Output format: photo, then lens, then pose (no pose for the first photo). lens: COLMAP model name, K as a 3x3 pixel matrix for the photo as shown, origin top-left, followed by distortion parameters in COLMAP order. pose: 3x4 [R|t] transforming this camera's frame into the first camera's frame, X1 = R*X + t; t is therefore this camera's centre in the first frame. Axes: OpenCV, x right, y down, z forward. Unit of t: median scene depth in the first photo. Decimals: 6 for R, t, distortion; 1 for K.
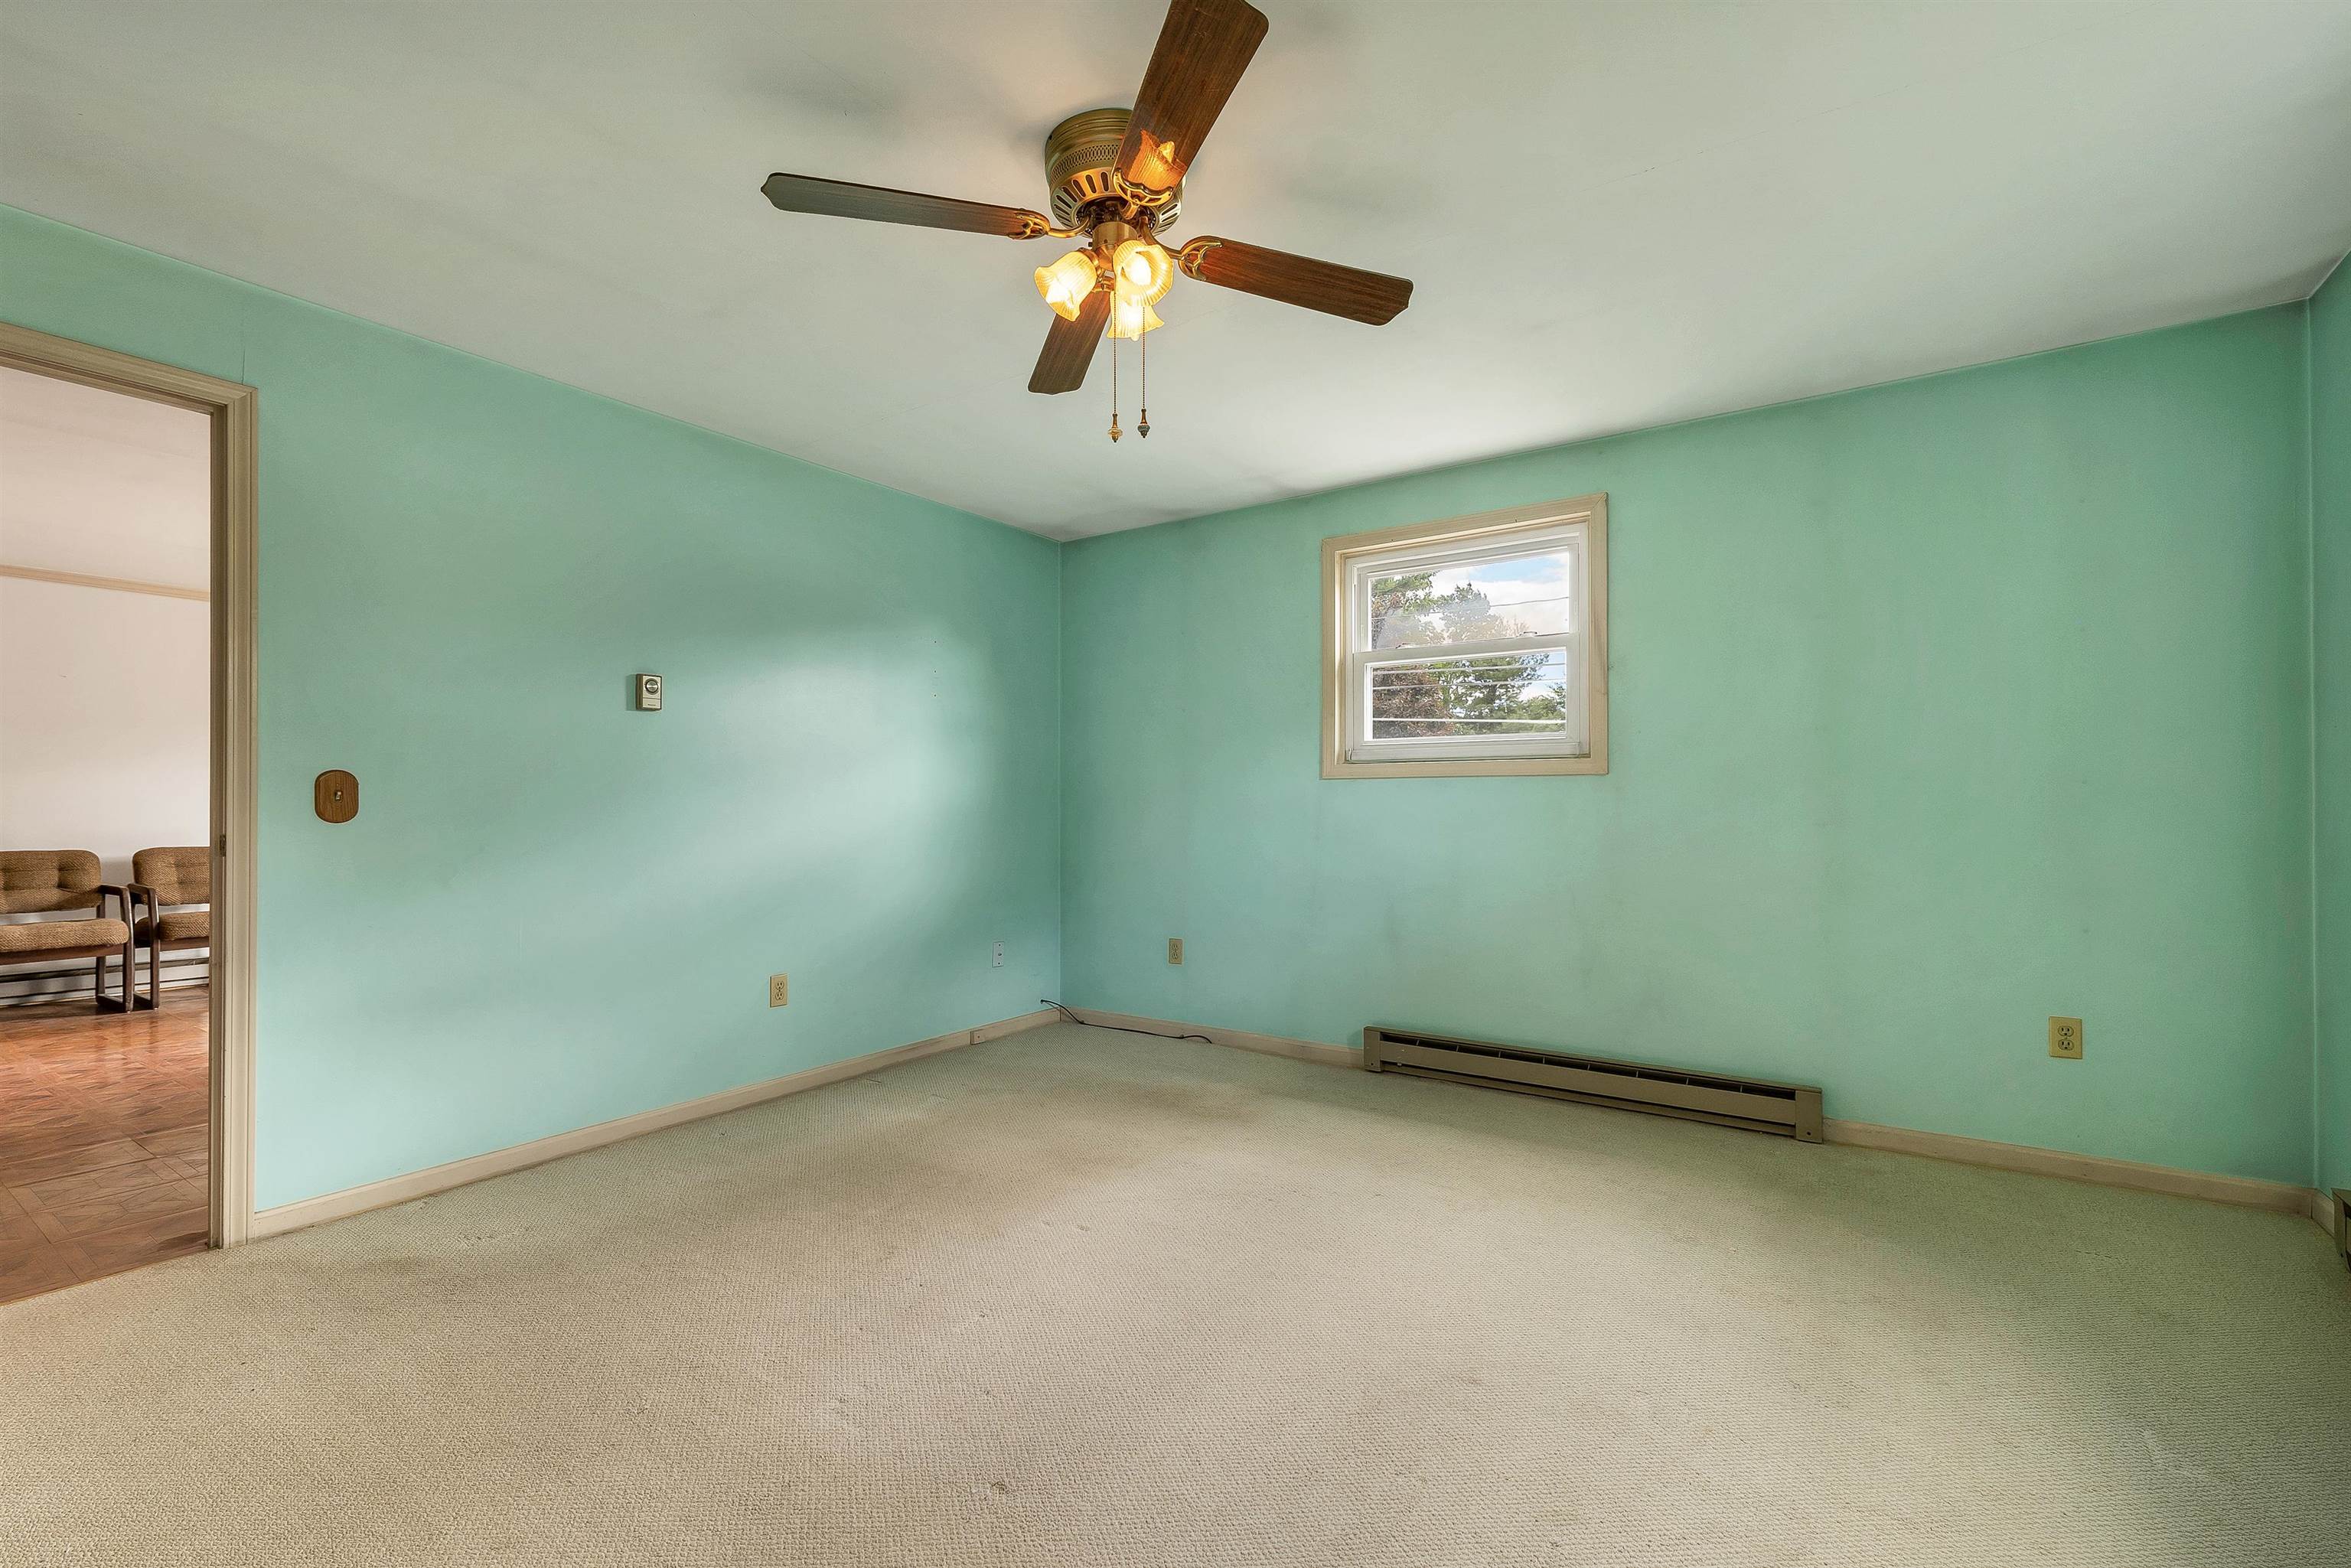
lens RADIAL K [[1011.5, 0, 1180.2], [0, 1011.5, 807.1], [0, 0, 1]] dist [-0.000571, 0.000024]
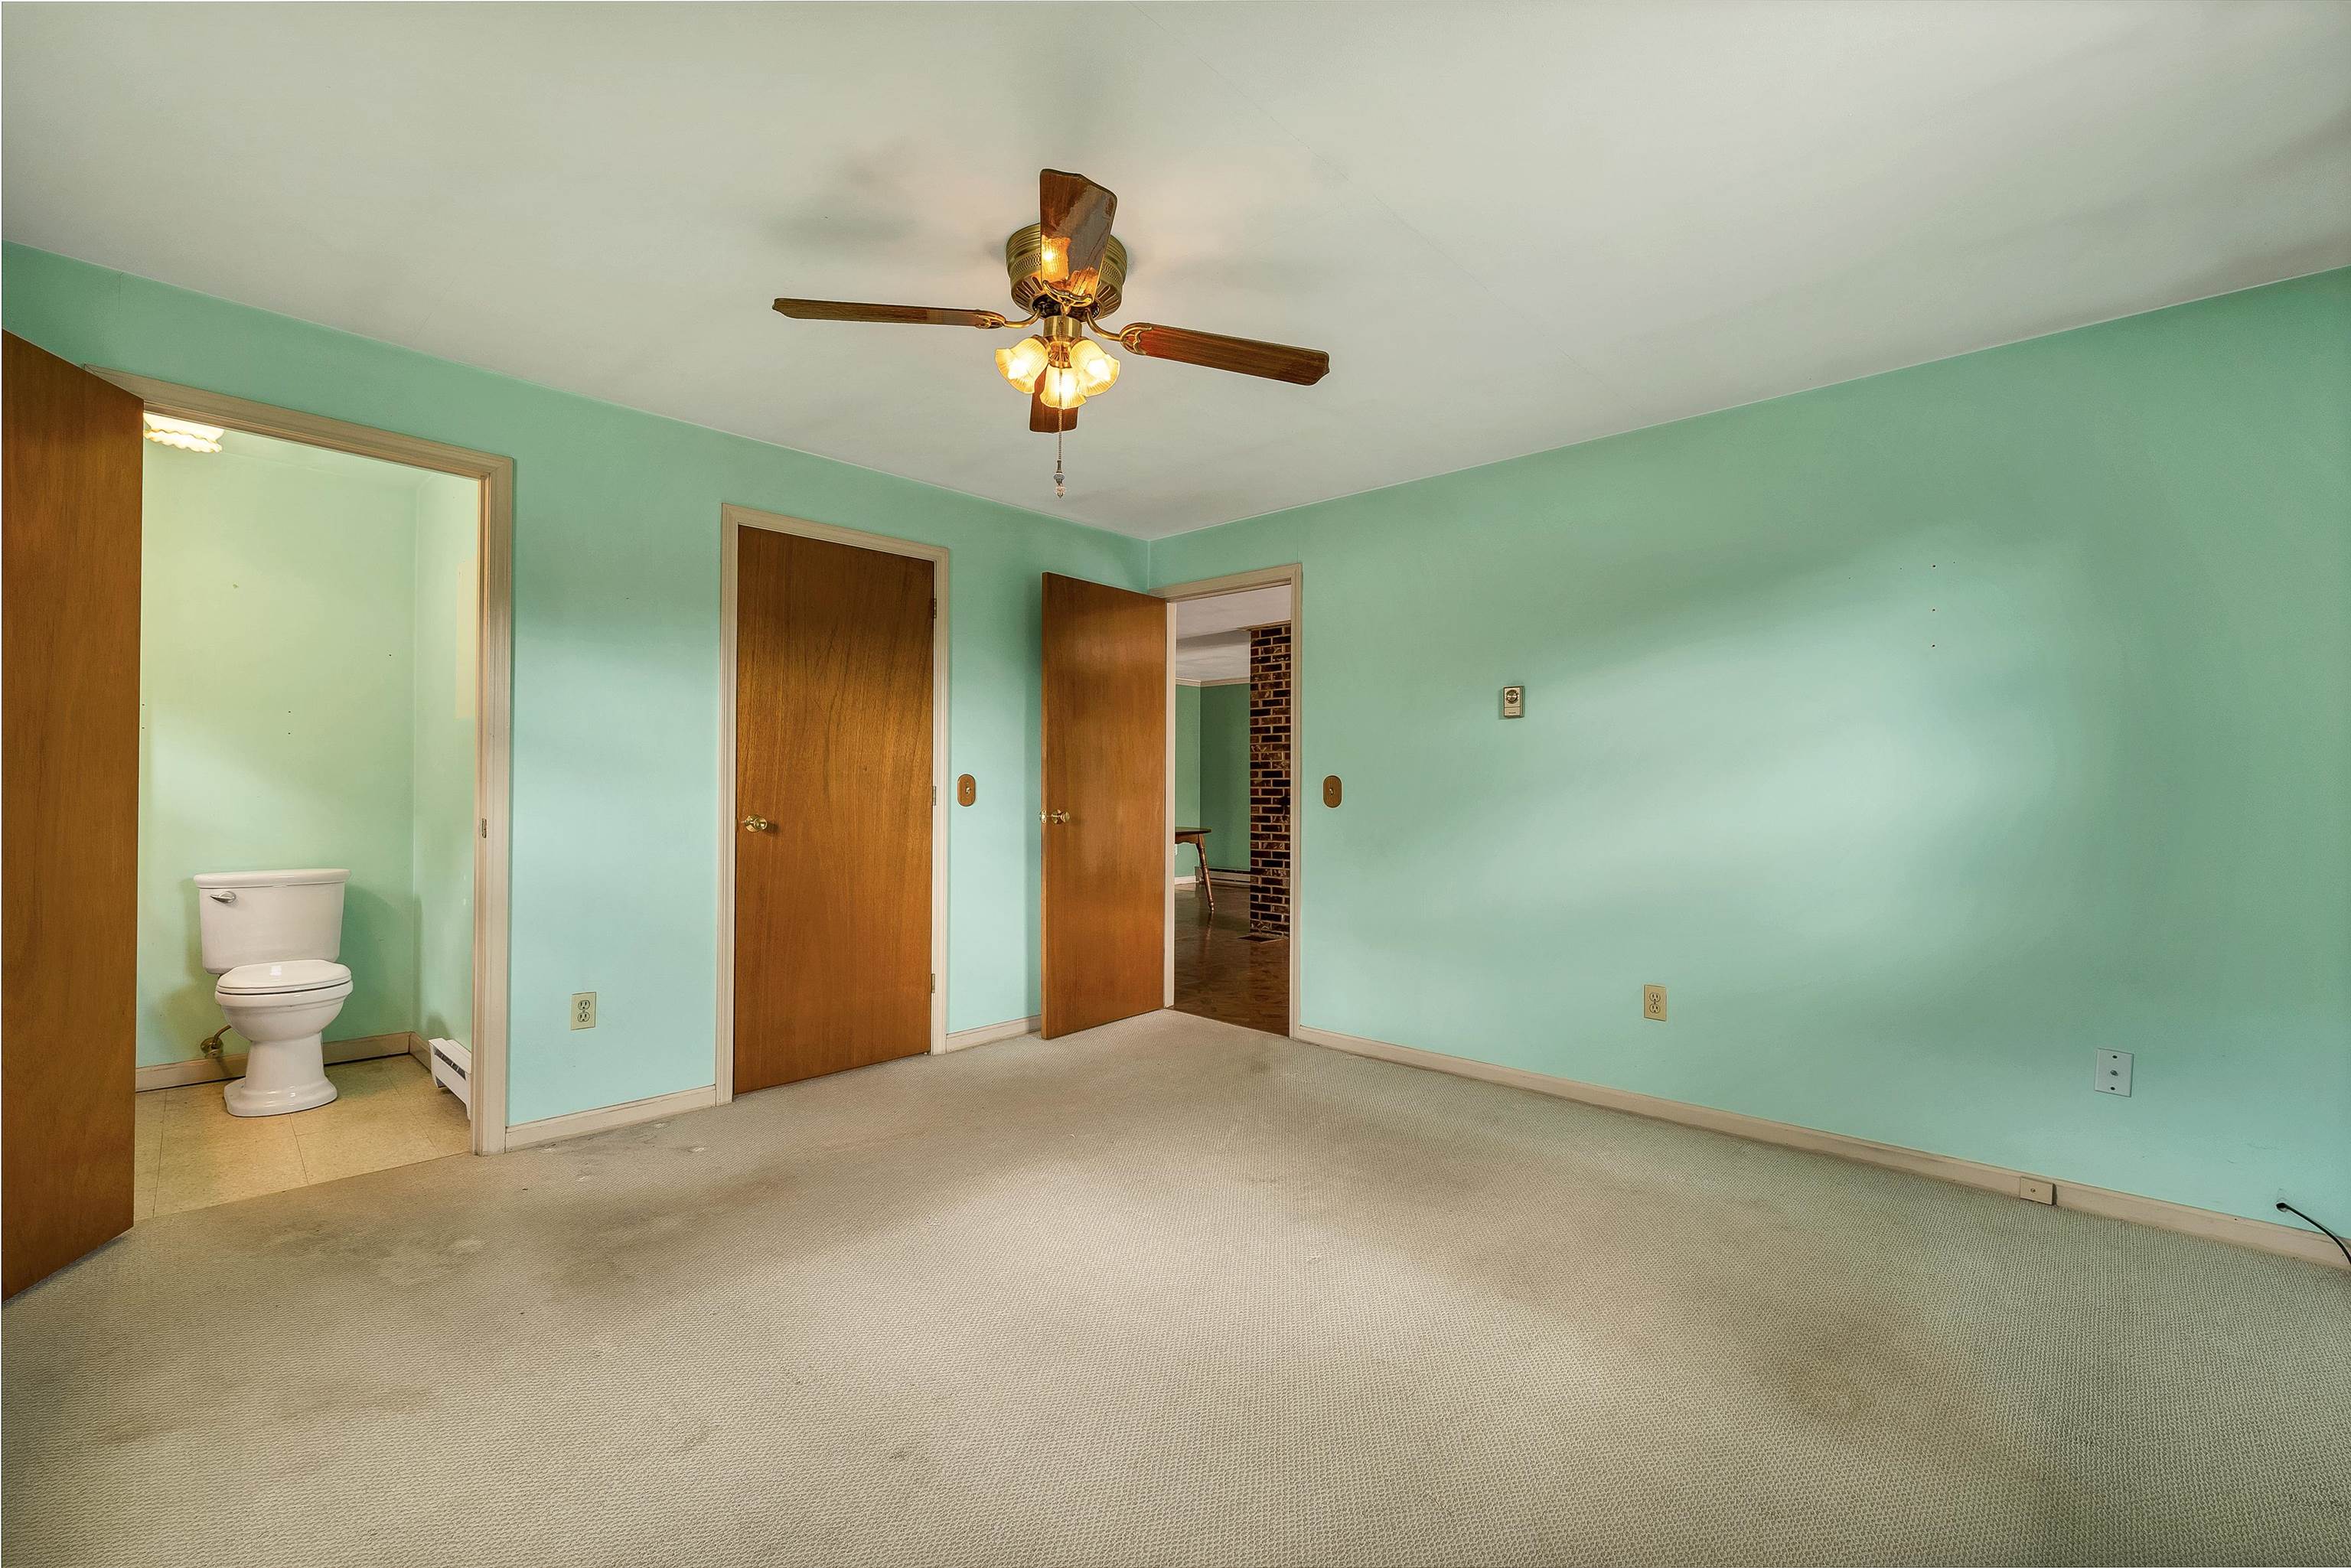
lens RADIAL K [[997.9, 0, 1175.5], [0, 997.9, 784.0], [0, 0, 1]] dist [-0.000123, 0.000121]
pose [[-0.156167, 0.003608, -0.987724, 0.695458], [-0.006014, 0.999971, 0.004603, -0.025070], [0.987712, 0.006659, -0.156141, 0.856950]]
